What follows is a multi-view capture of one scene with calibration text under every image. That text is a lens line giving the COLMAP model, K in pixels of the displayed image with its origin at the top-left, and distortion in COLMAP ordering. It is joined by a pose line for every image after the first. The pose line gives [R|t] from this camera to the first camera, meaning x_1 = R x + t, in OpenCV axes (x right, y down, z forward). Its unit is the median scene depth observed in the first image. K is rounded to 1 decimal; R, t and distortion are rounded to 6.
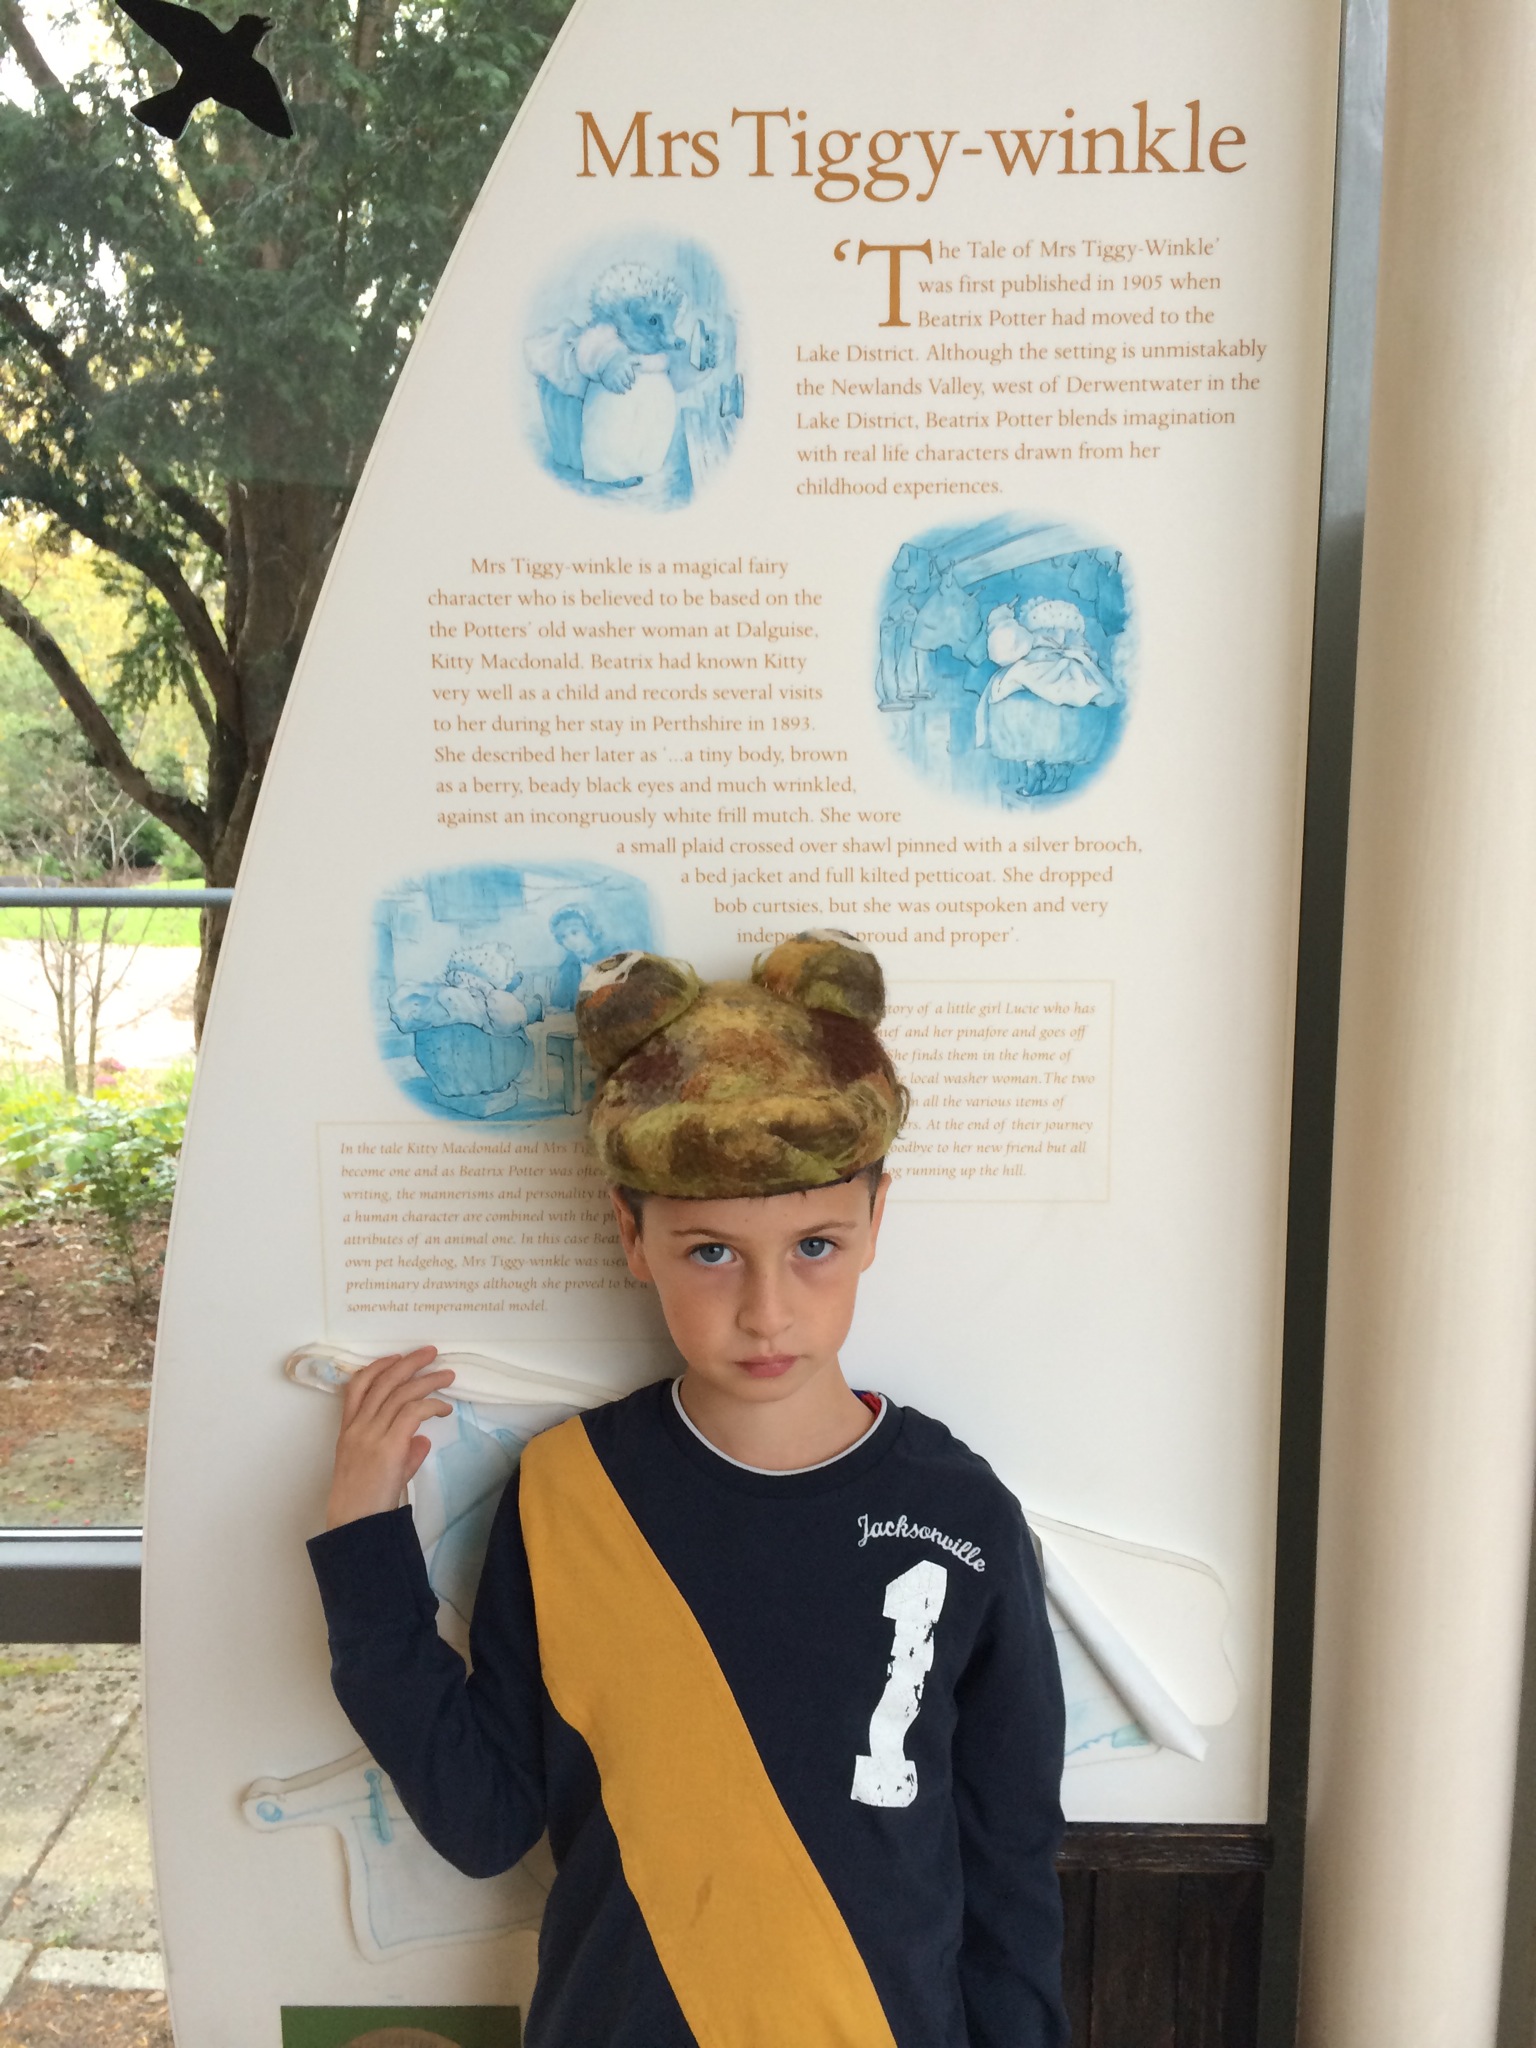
lens RADIAL K [[1634.5, 0, 768.0], [0, 1634.5, 1024.0], [0, 0, 1]] dist [0.070578, -0.090665]
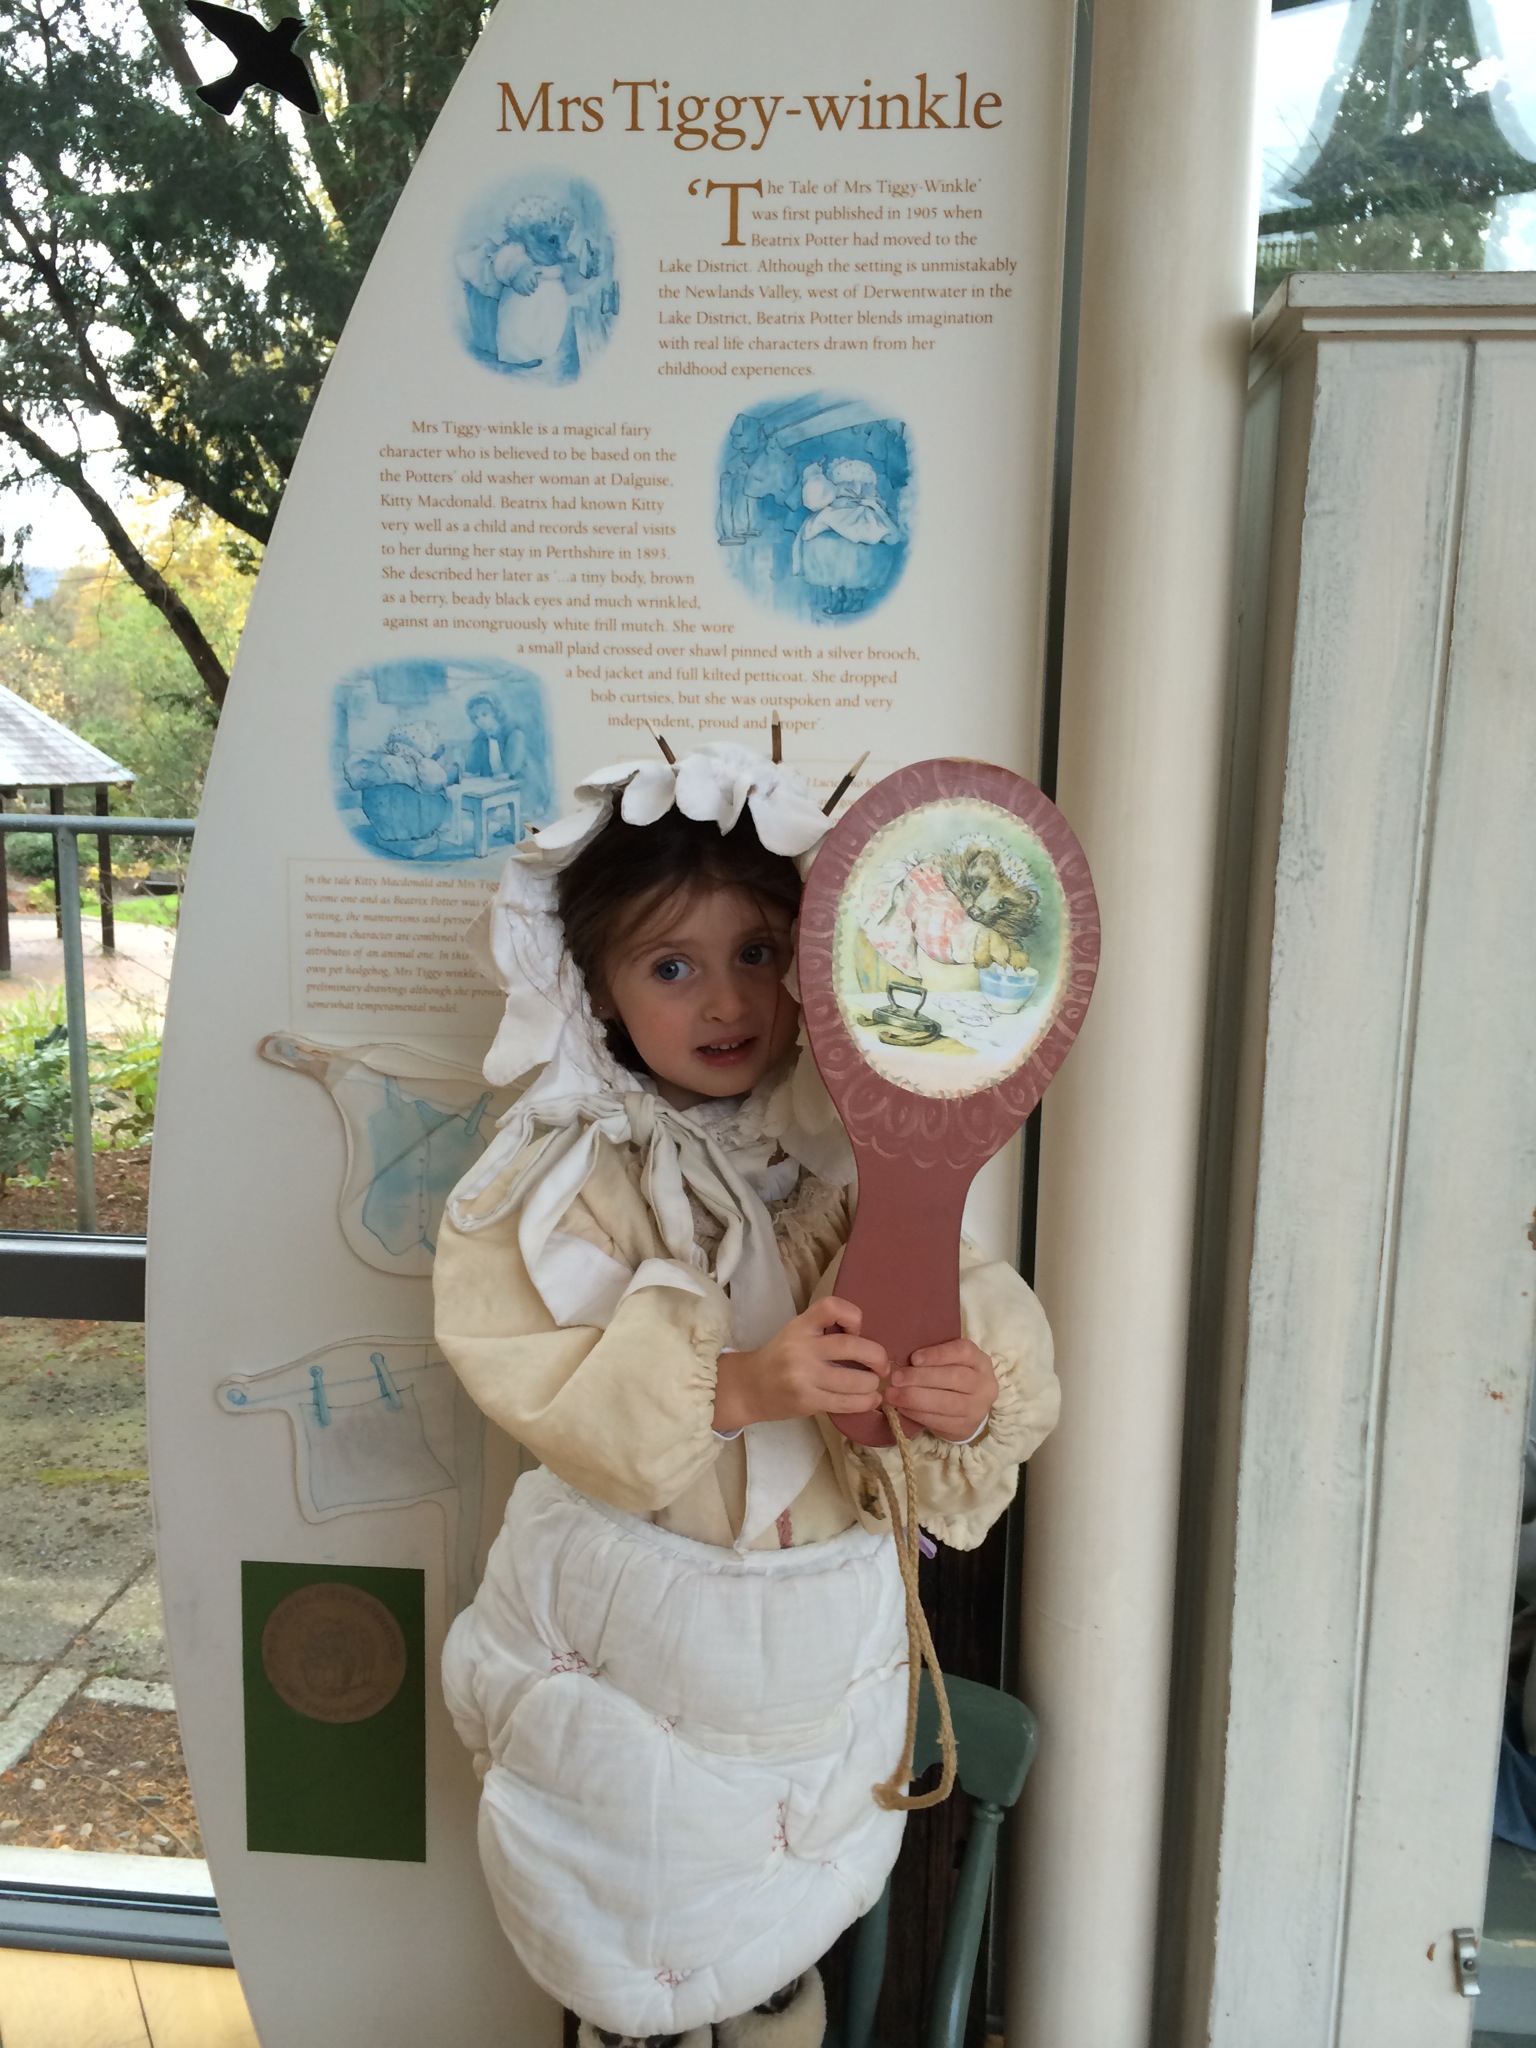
lens RADIAL K [[1634.5, 0, 768.0], [0, 1634.5, 1024.0], [0, 0, 1]] dist [0.070578, -0.090665]
pose [[0.996615, 0.039281, -0.072222, 0.214400], [-0.039934, 0.999173, -0.007628, 0.194736], [0.071863, 0.010486, 0.997359, -0.286226]]
